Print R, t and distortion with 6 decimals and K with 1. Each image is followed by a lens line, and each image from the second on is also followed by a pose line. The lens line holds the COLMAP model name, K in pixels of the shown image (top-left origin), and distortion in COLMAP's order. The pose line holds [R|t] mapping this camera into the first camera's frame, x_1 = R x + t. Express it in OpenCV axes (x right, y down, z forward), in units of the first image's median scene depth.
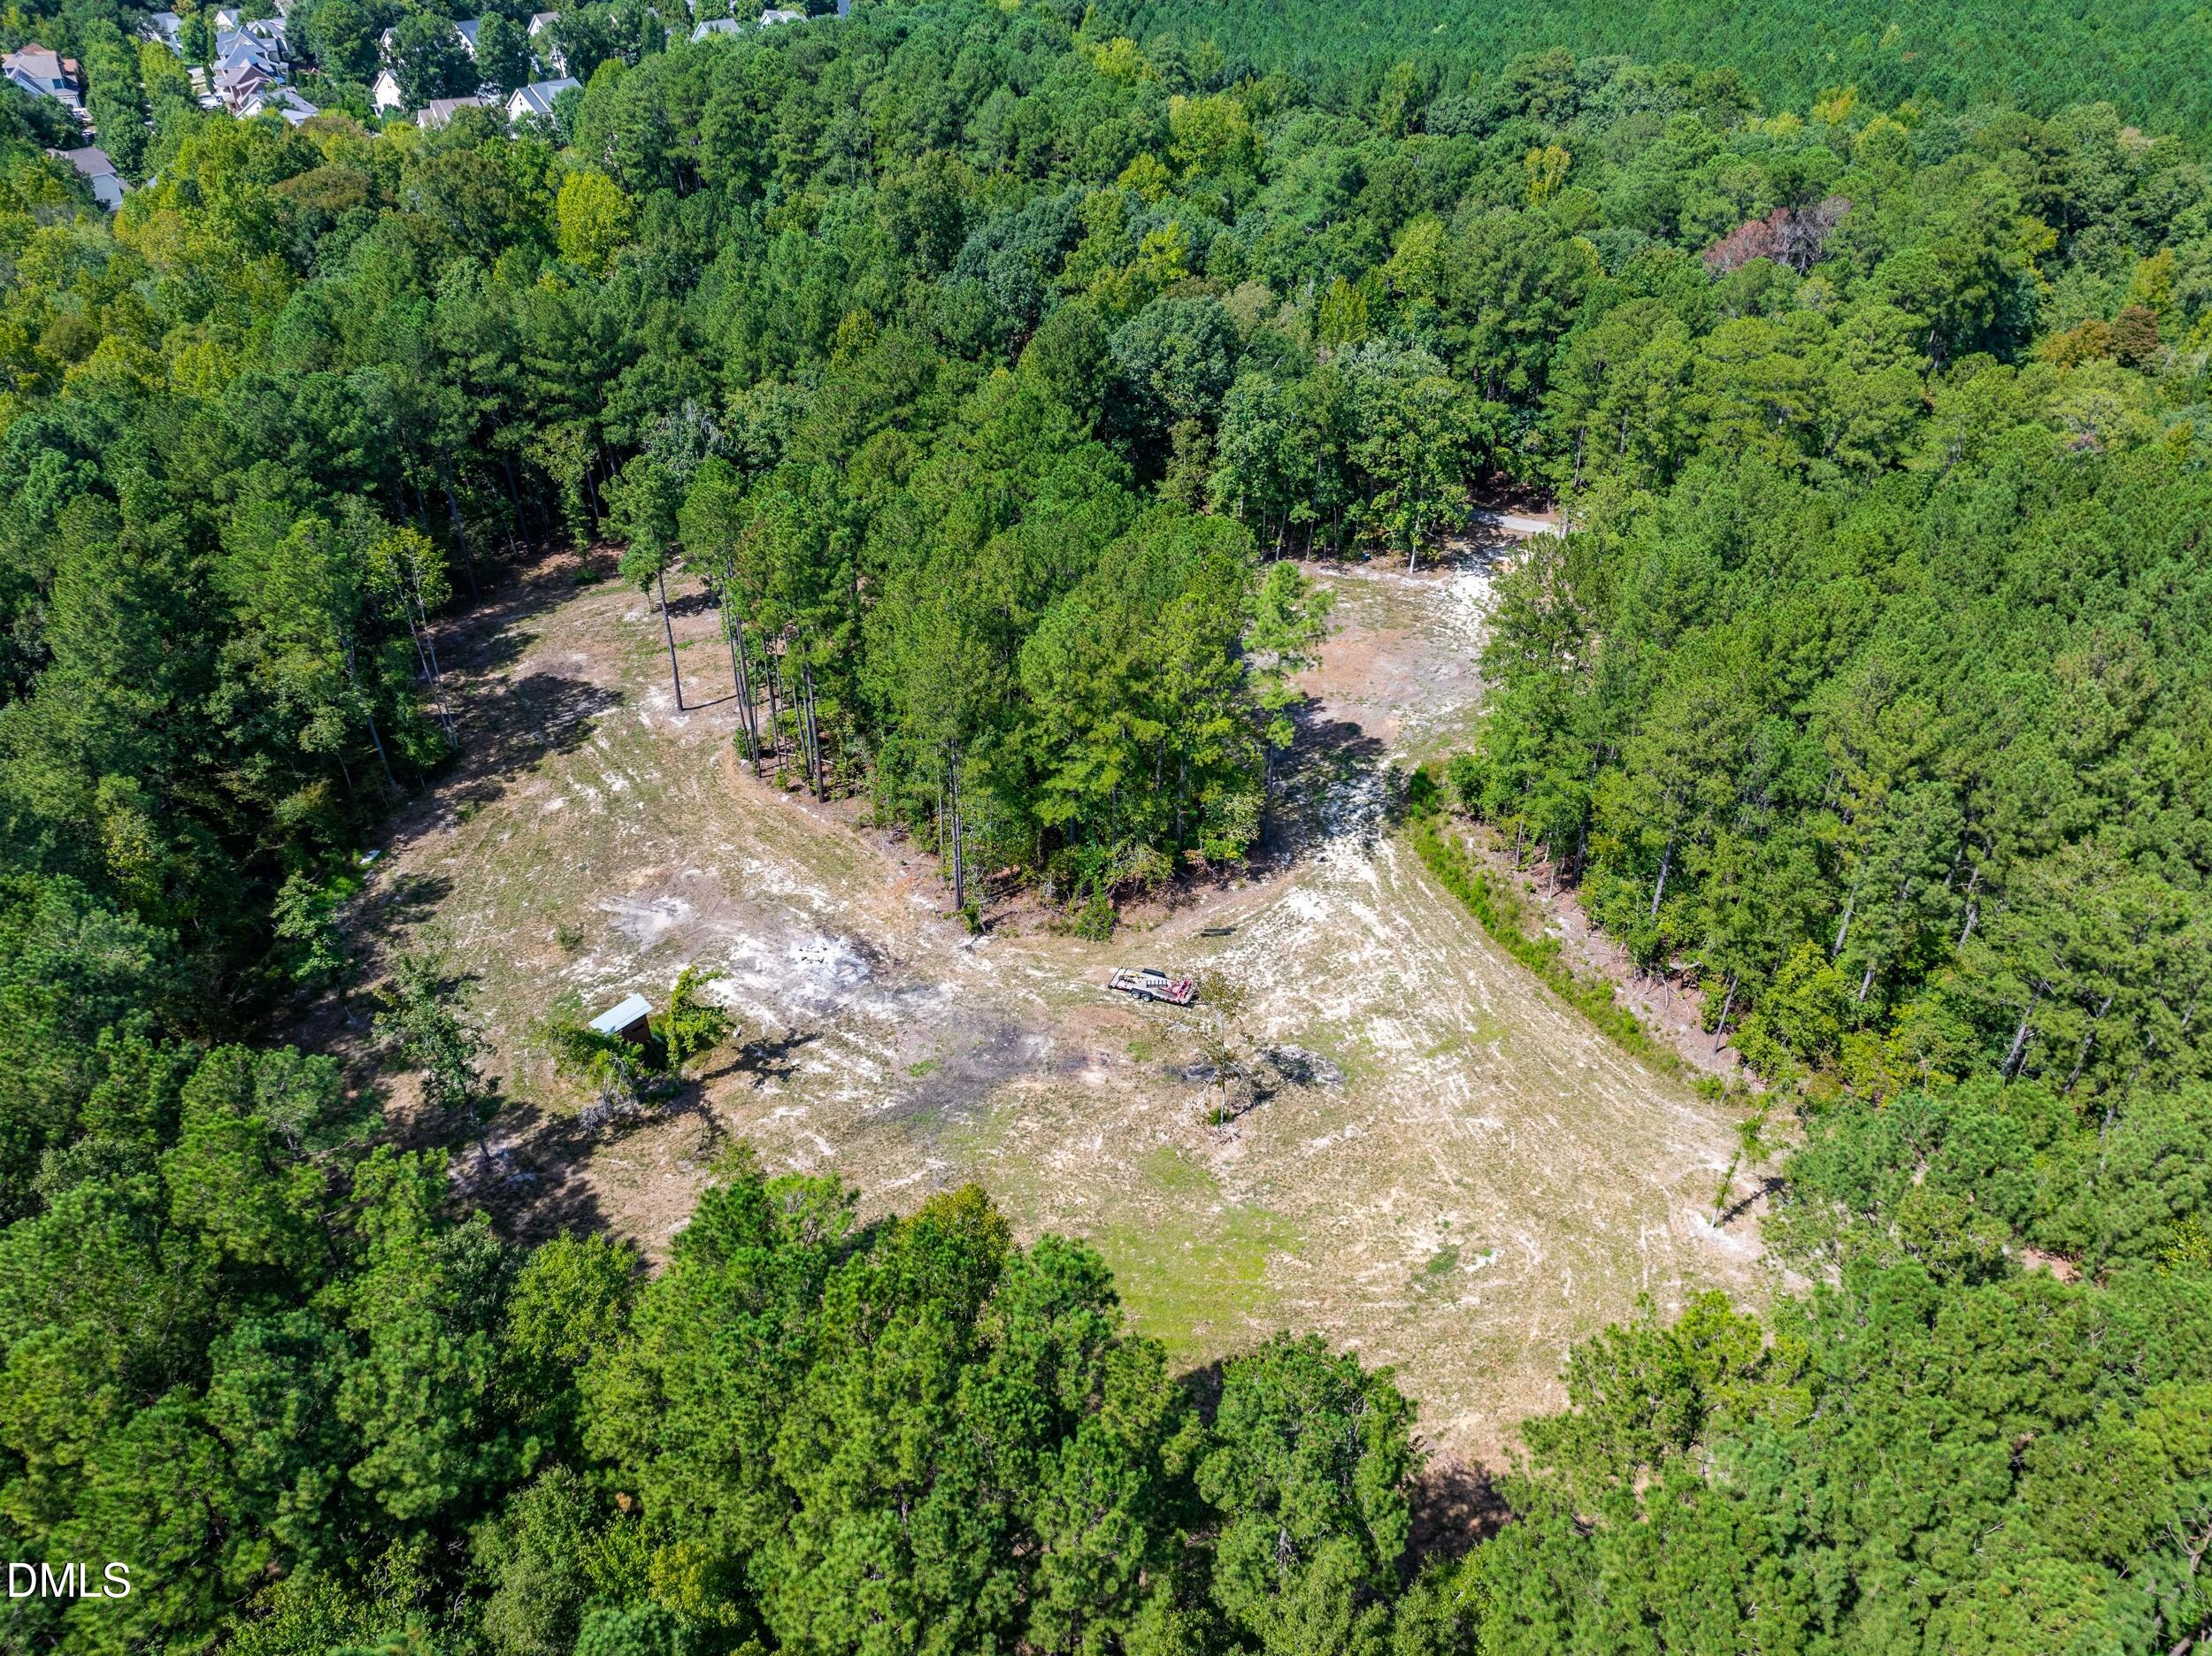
lens RADIAL K [[1538.9, 0, 1100.0], [0, 1538.9, 820.4], [0, 0, 1]] dist [-0.006807, 0.003605]
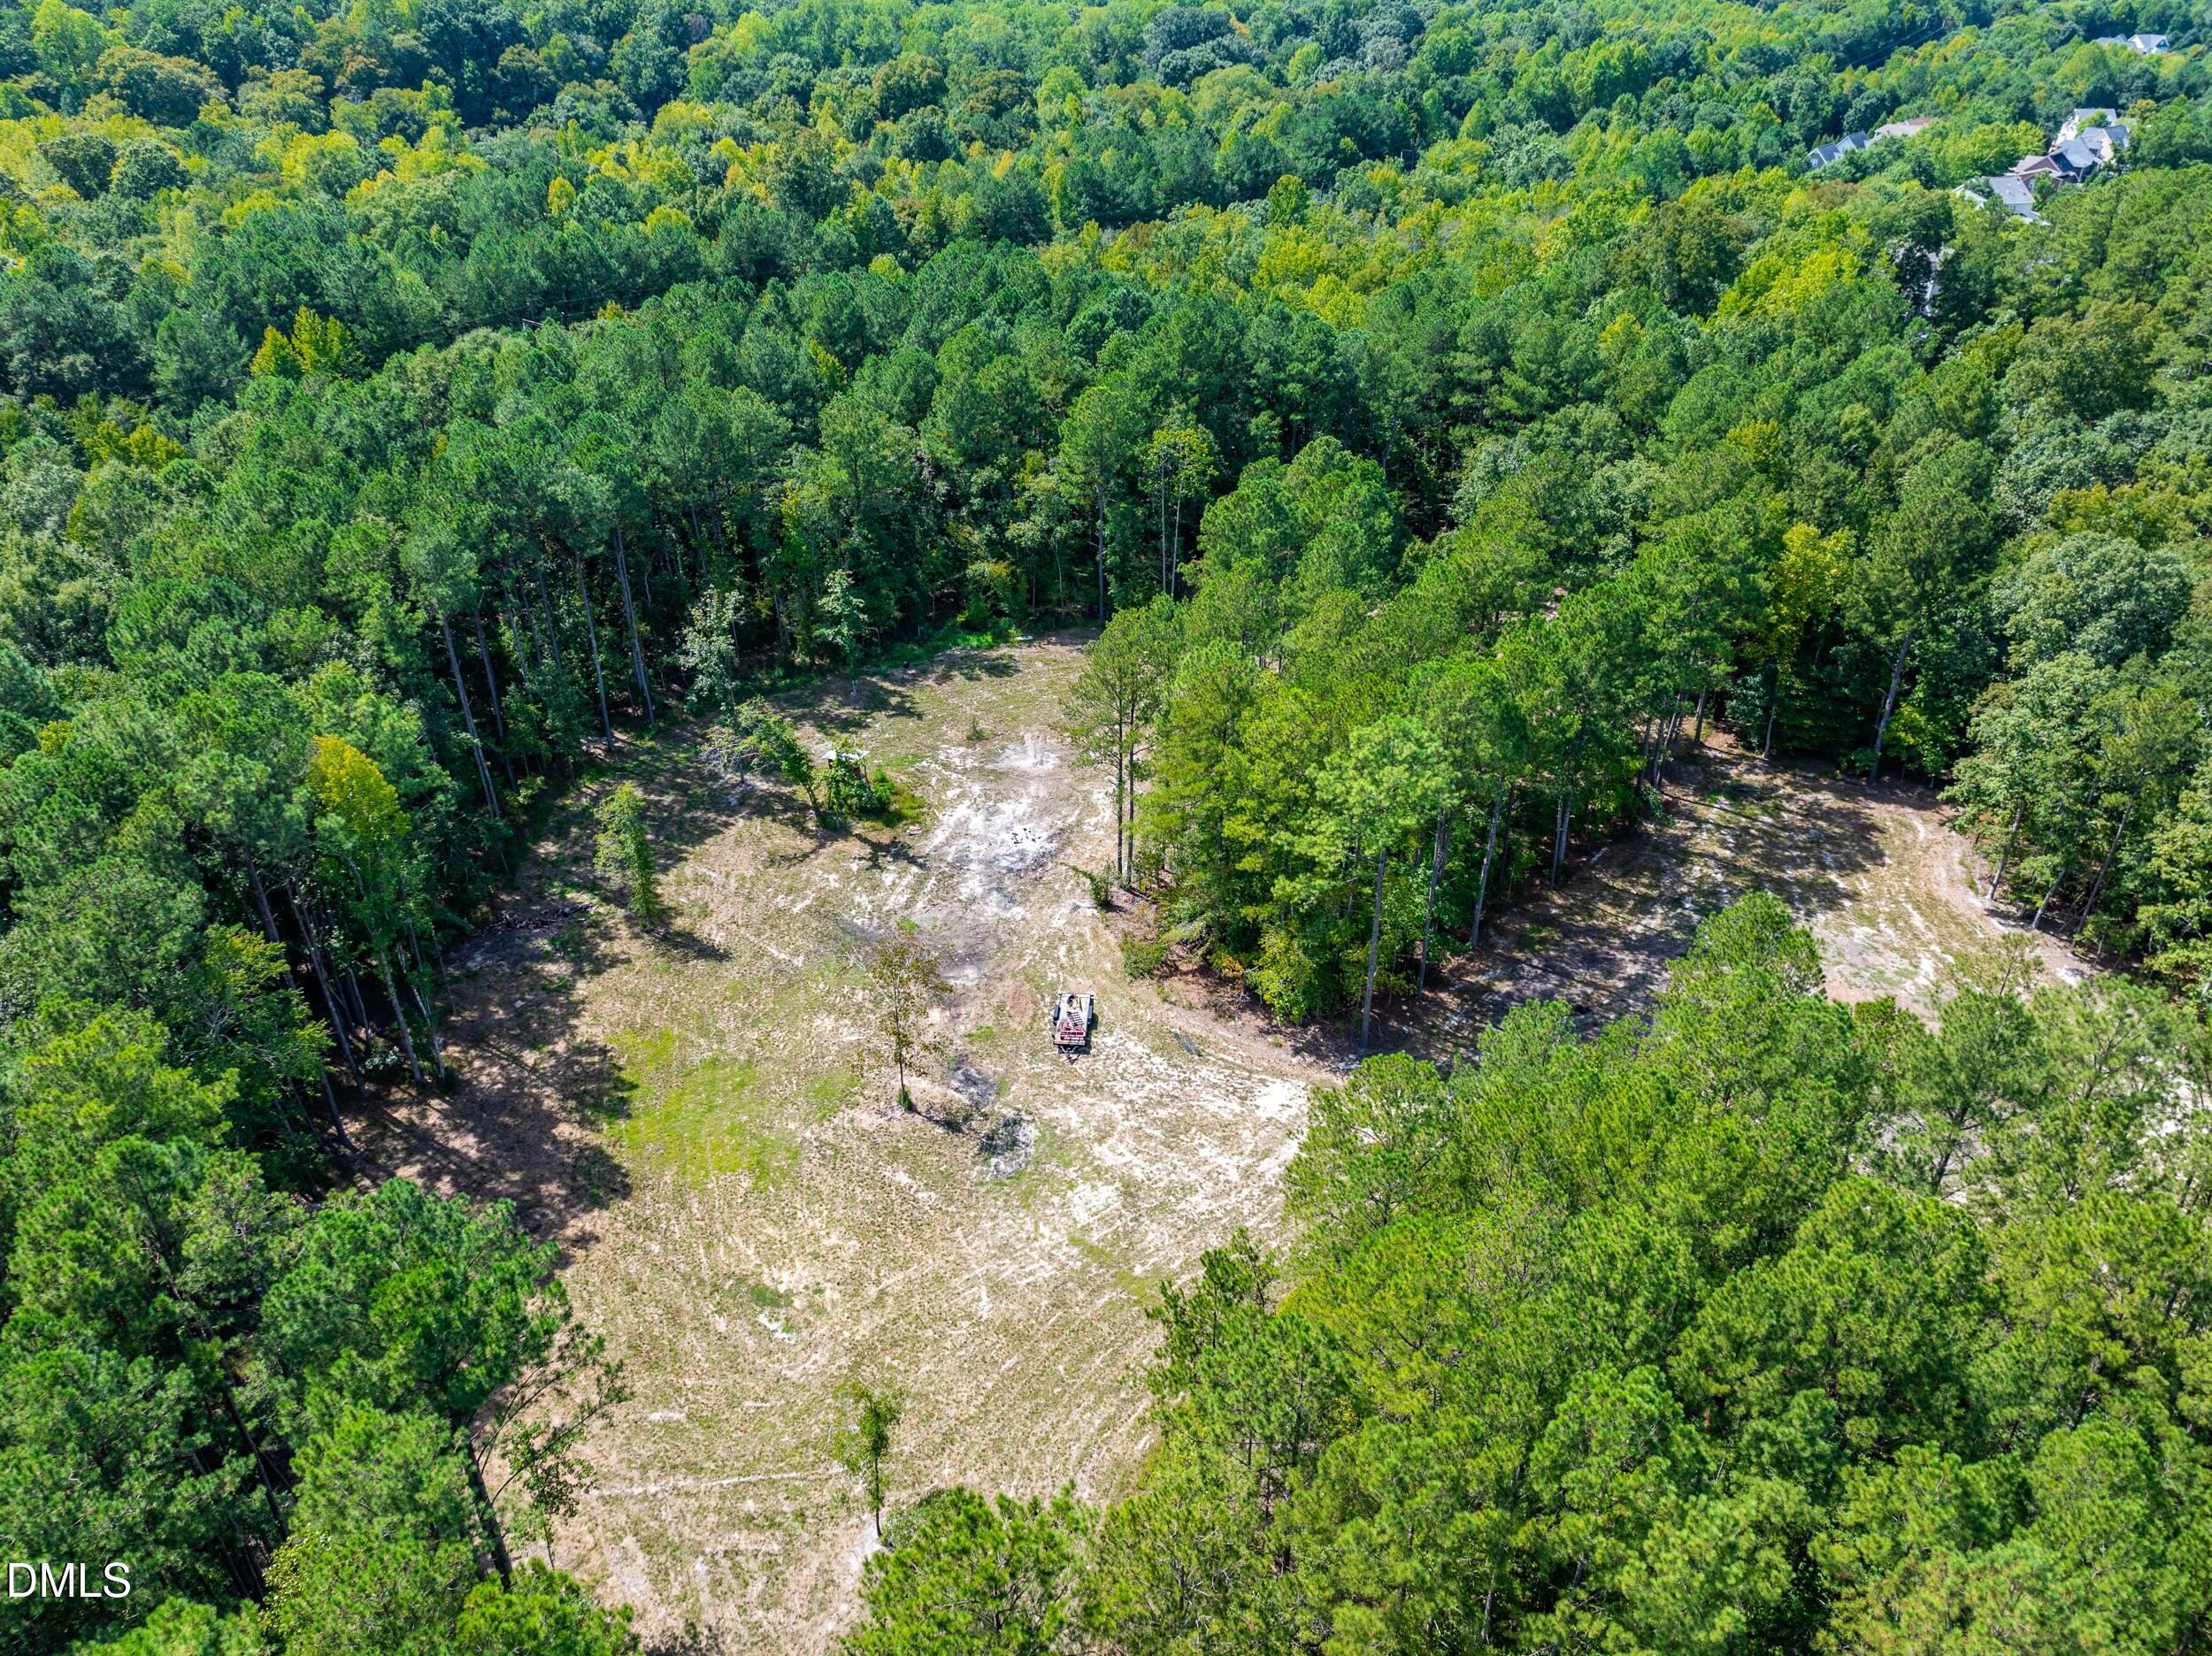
lens RADIAL K [[1538.9, 0, 1105.5], [0, 1538.9, 827.9], [0, 0, 1]] dist [-0.006807, 0.003605]
pose [[0.350756, 0.487727, -0.799433, 0.689037], [-0.530517, 0.806960, 0.259551, -0.228074], [0.771701, 0.333074, 0.541793, 0.416522]]
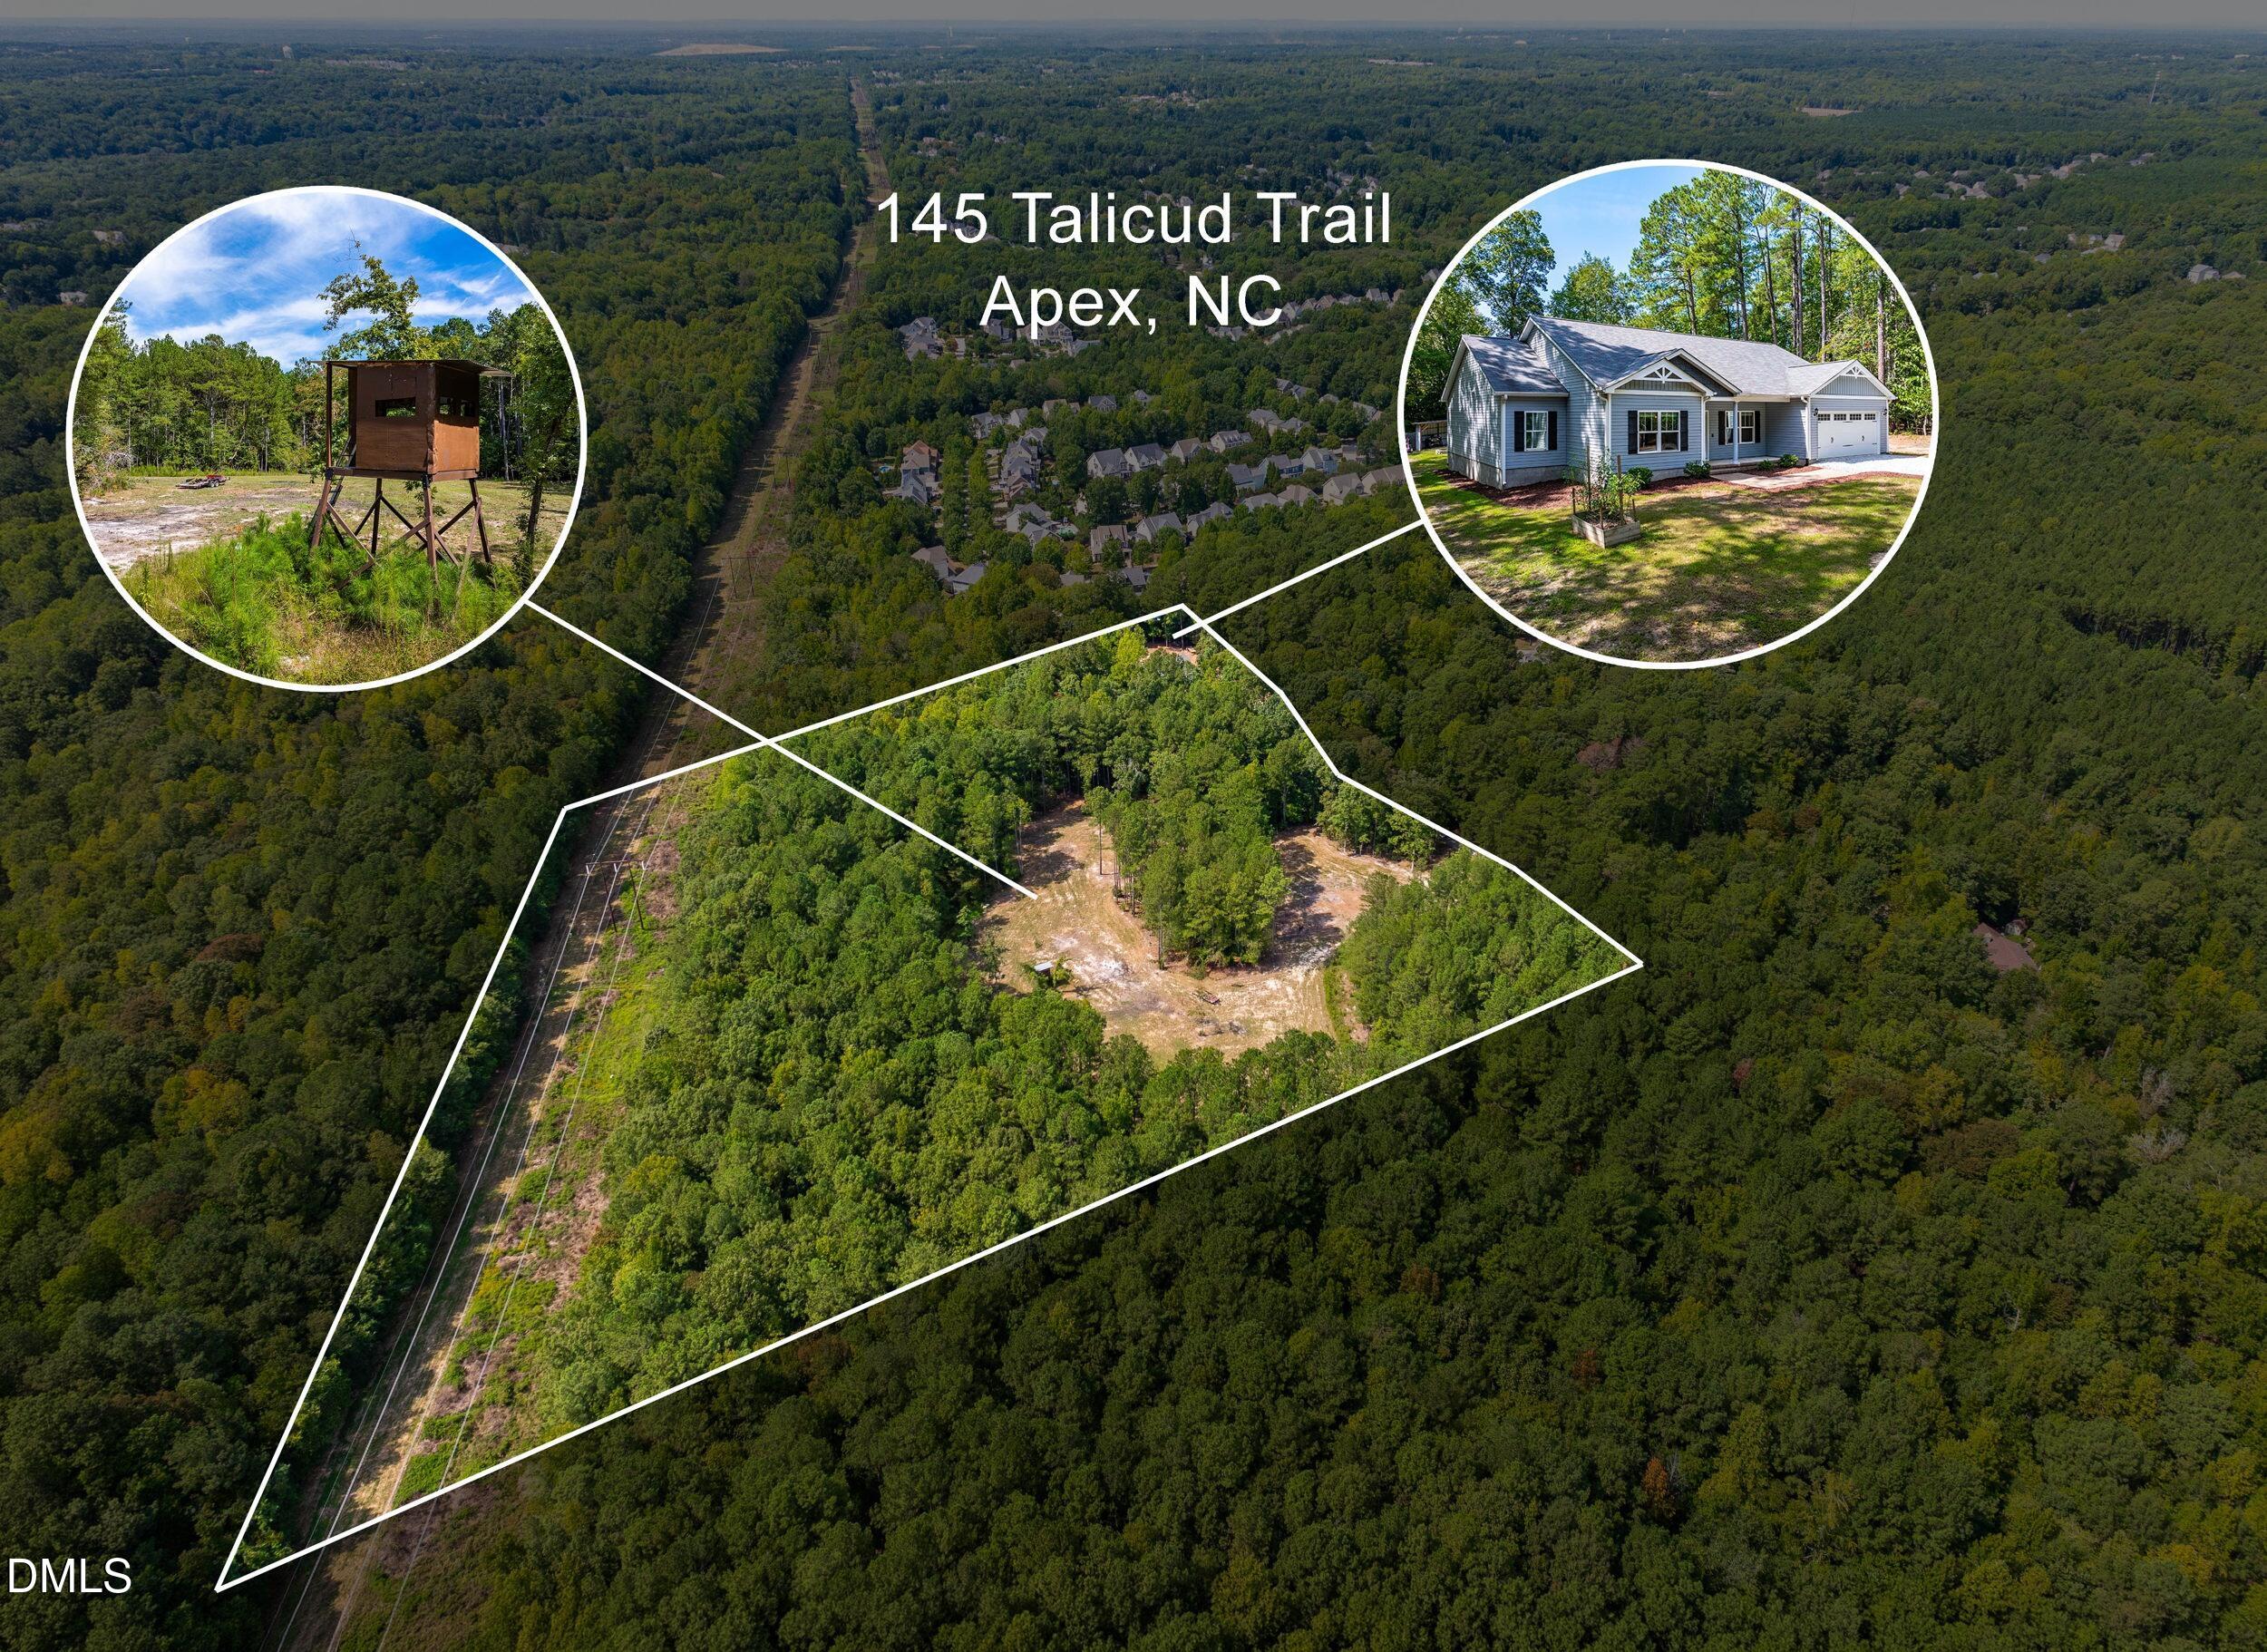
lens RADIAL K [[1552.8, 0, 1139.8], [0, 1552.8, 826.8], [0, 0, 1]] dist [-0.000052, -0.000009]
pose [[0.919183, 0.169818, -0.355337, 0.873804], [-0.200036, 0.978522, -0.049810, -0.037465], [0.339247, 0.116865, 0.933410, -1.794448]]
